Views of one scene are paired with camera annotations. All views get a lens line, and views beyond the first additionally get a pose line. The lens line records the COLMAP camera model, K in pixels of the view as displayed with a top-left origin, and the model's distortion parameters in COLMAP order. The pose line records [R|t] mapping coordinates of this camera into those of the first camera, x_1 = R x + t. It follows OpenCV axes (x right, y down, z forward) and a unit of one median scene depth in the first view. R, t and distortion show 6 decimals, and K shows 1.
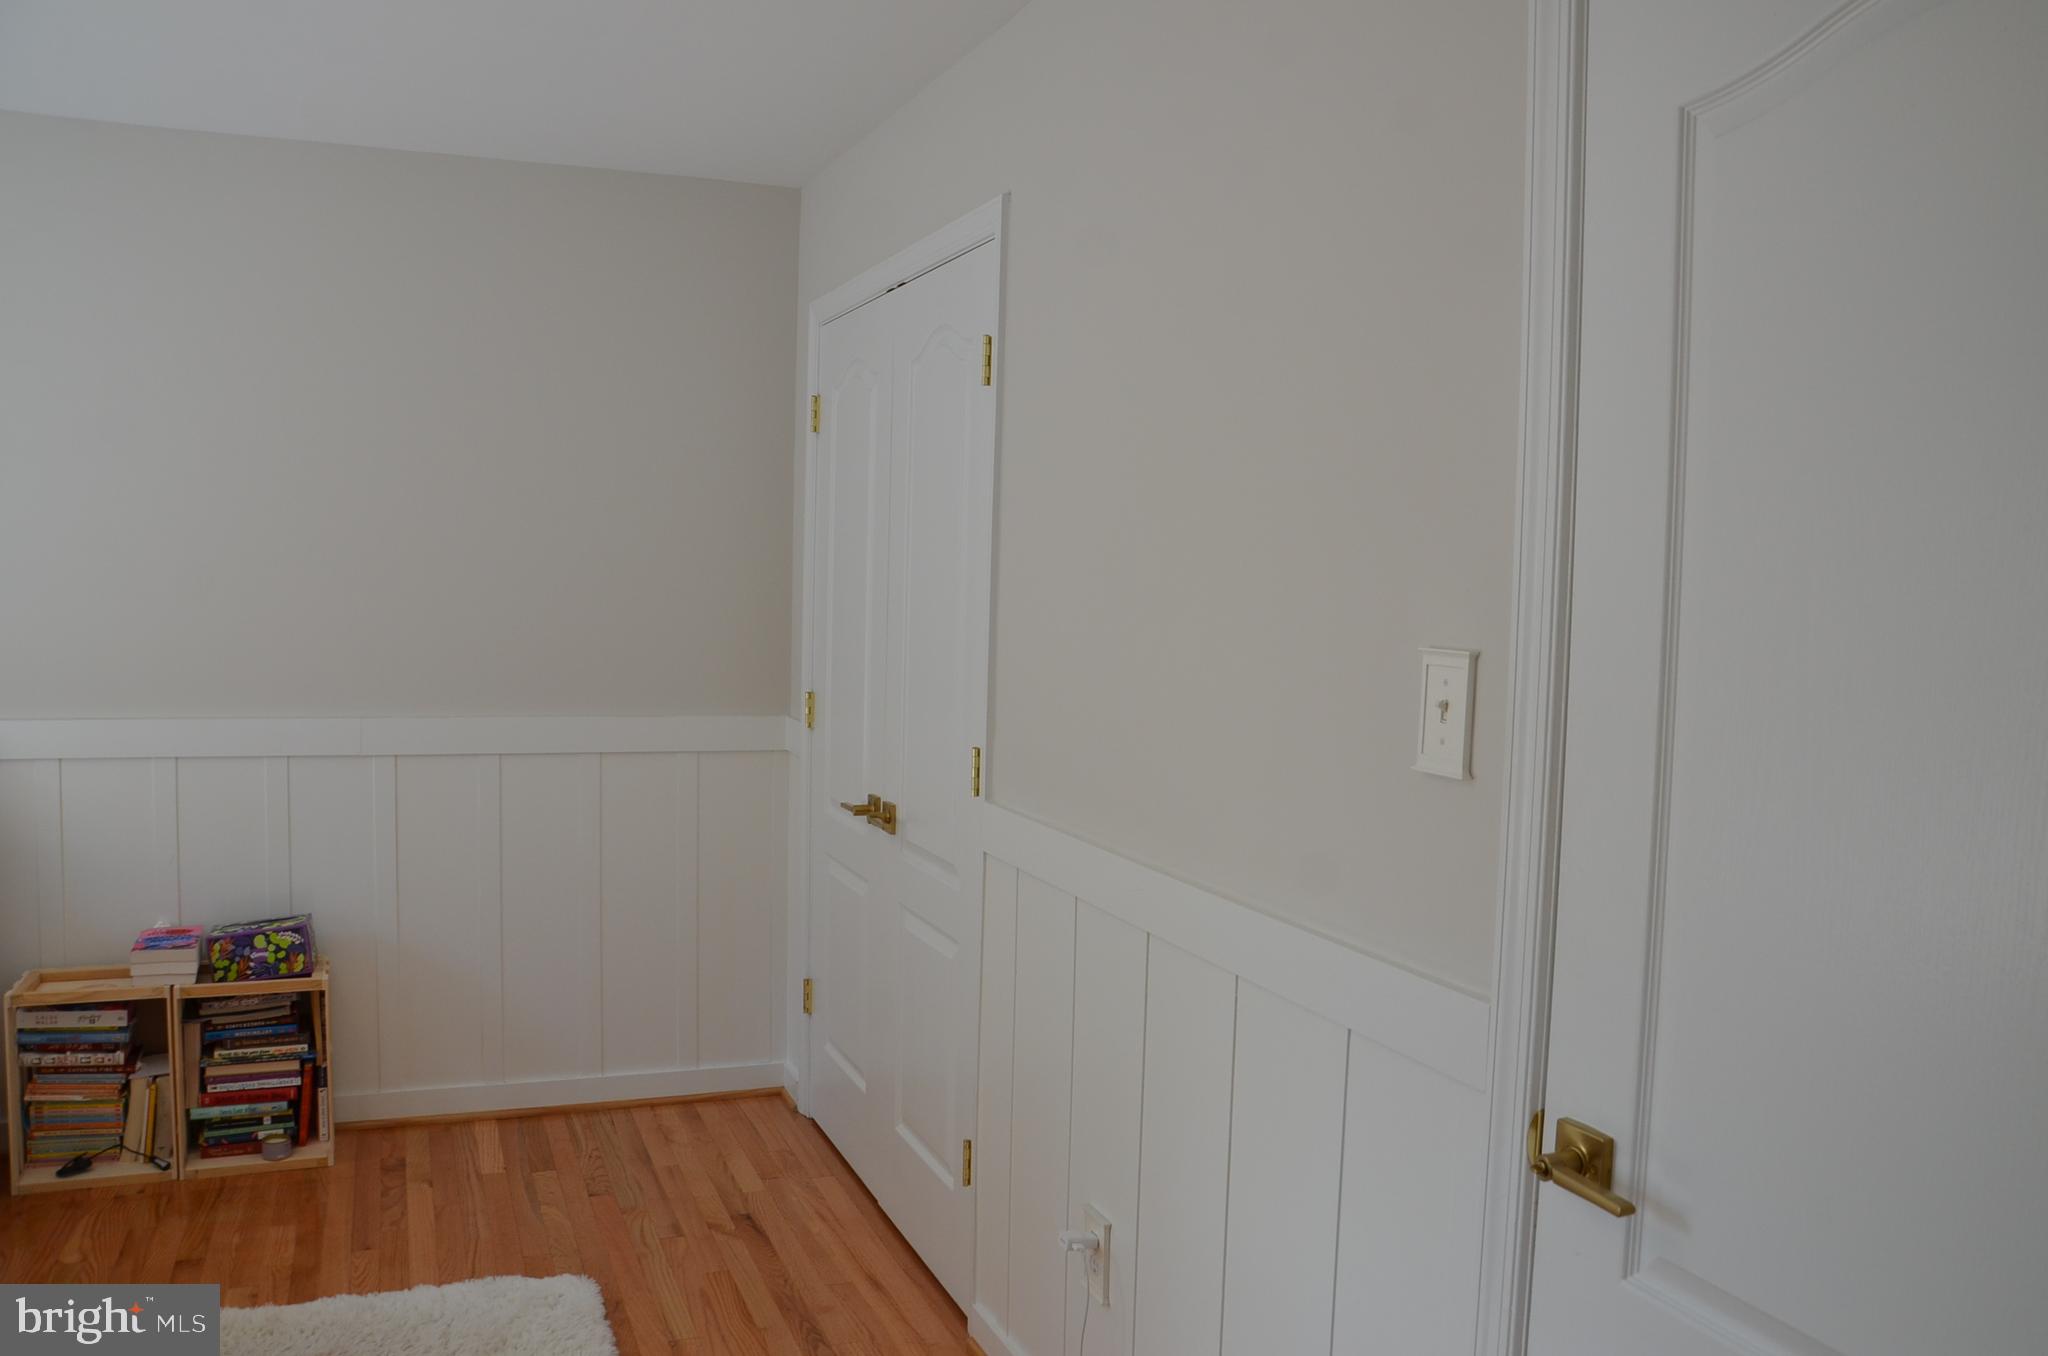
lens RADIAL K [[1672.1, 0, 1024.0], [0, 1672.1, 678.0], [0, 0, 1]] dist [-0.143078, 0.171352]
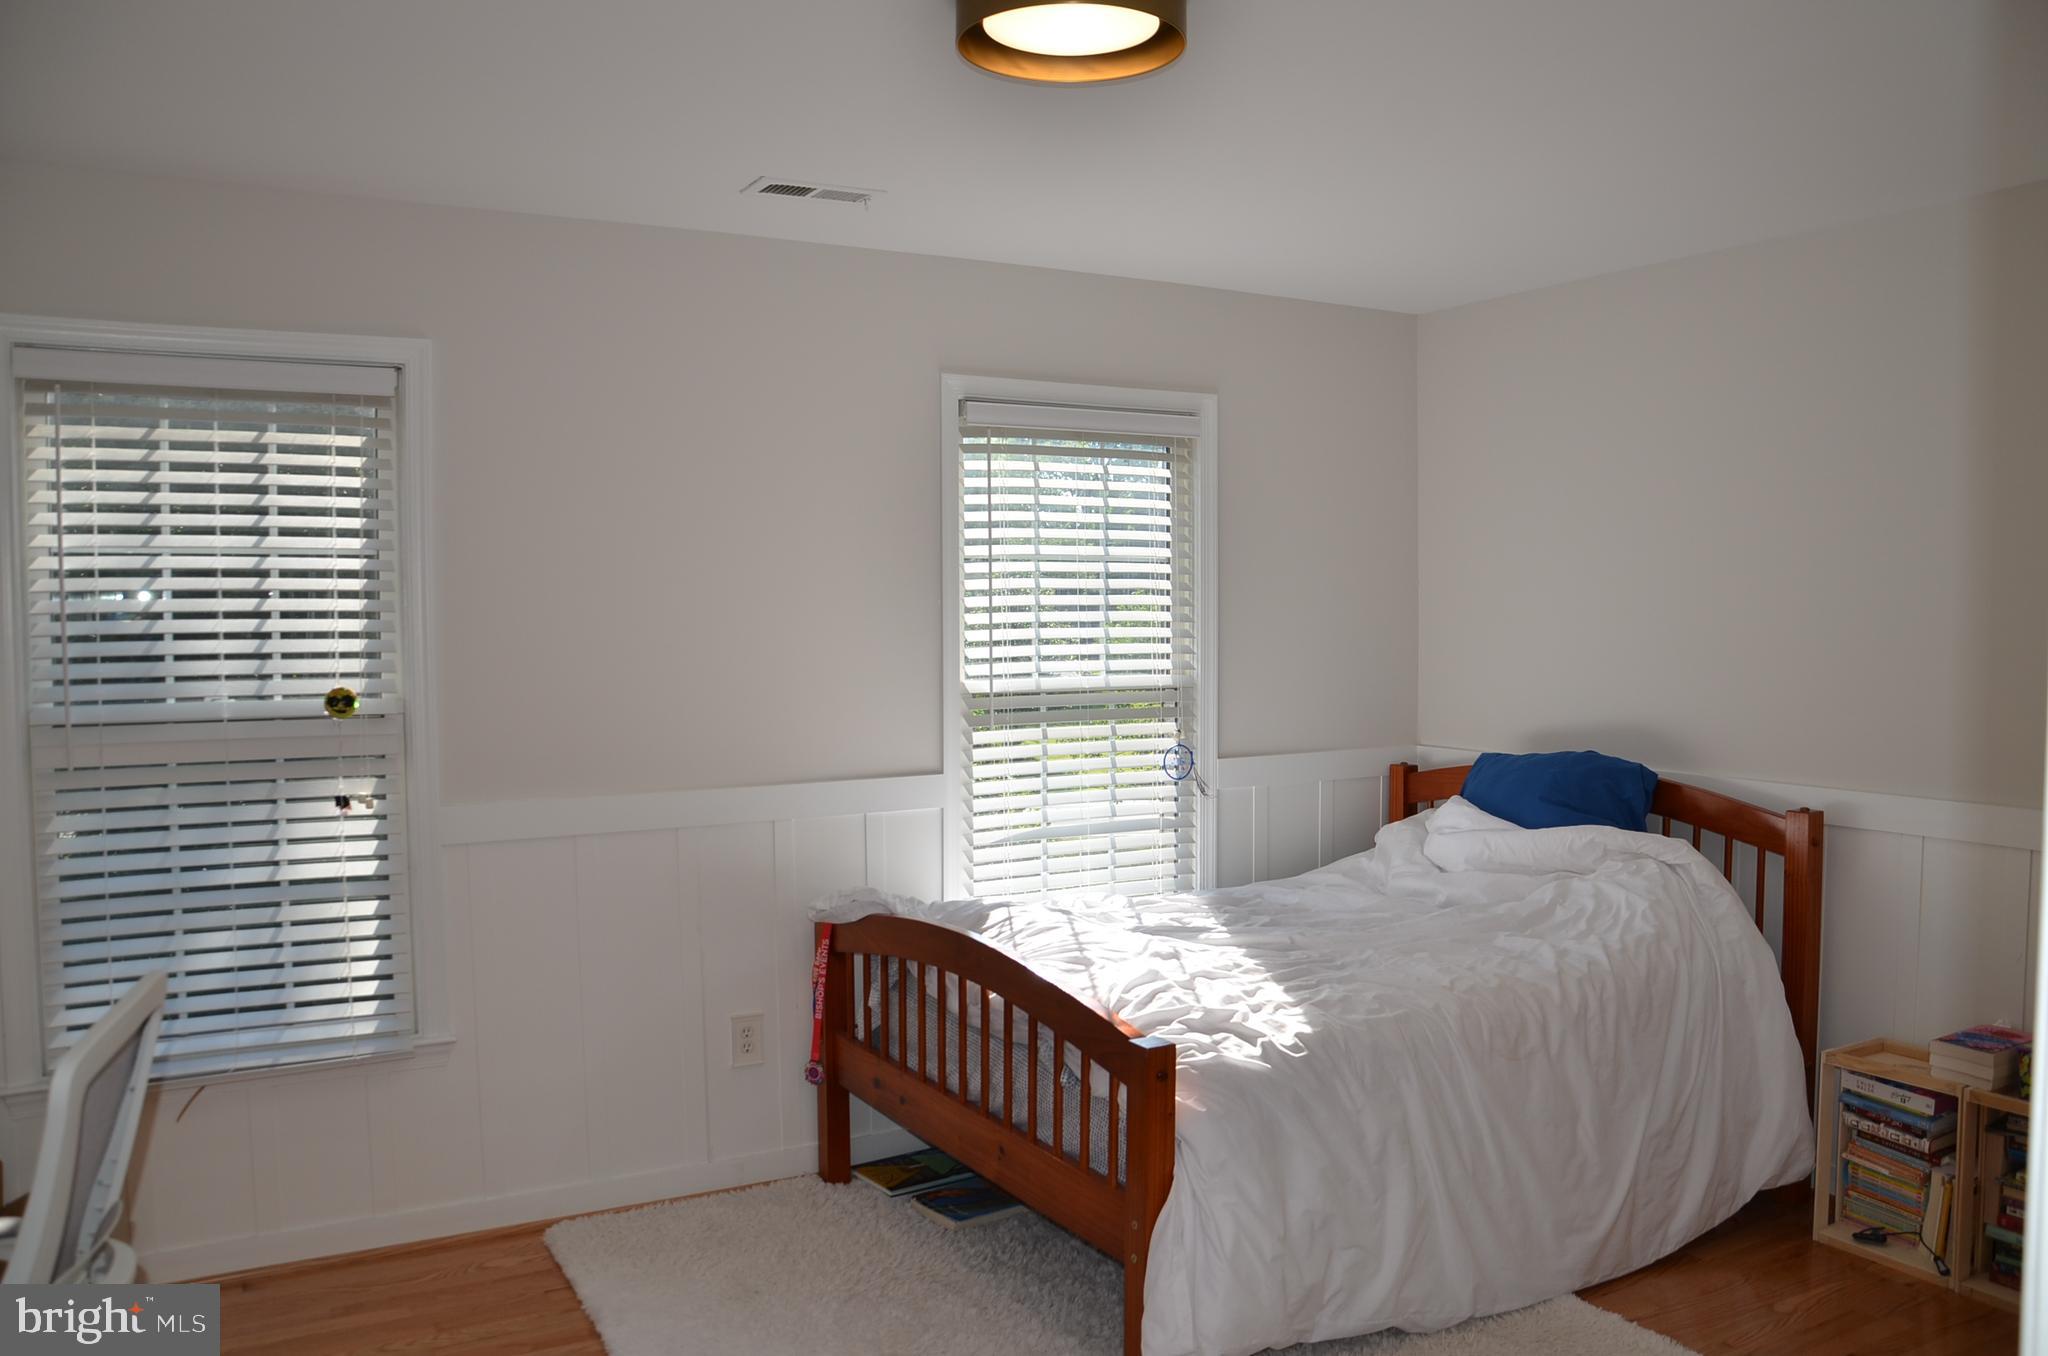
lens RADIAL K [[1672.1, 0, 1024.0], [0, 1672.1, 678.0], [0, 0, 1]] dist [-0.143078, 0.171352]
pose [[0.150476, 0.012998, -0.988528, 0.331692], [-0.053634, 0.998548, 0.004965, -0.024951], [0.987158, 0.052272, 0.150955, 0.299482]]
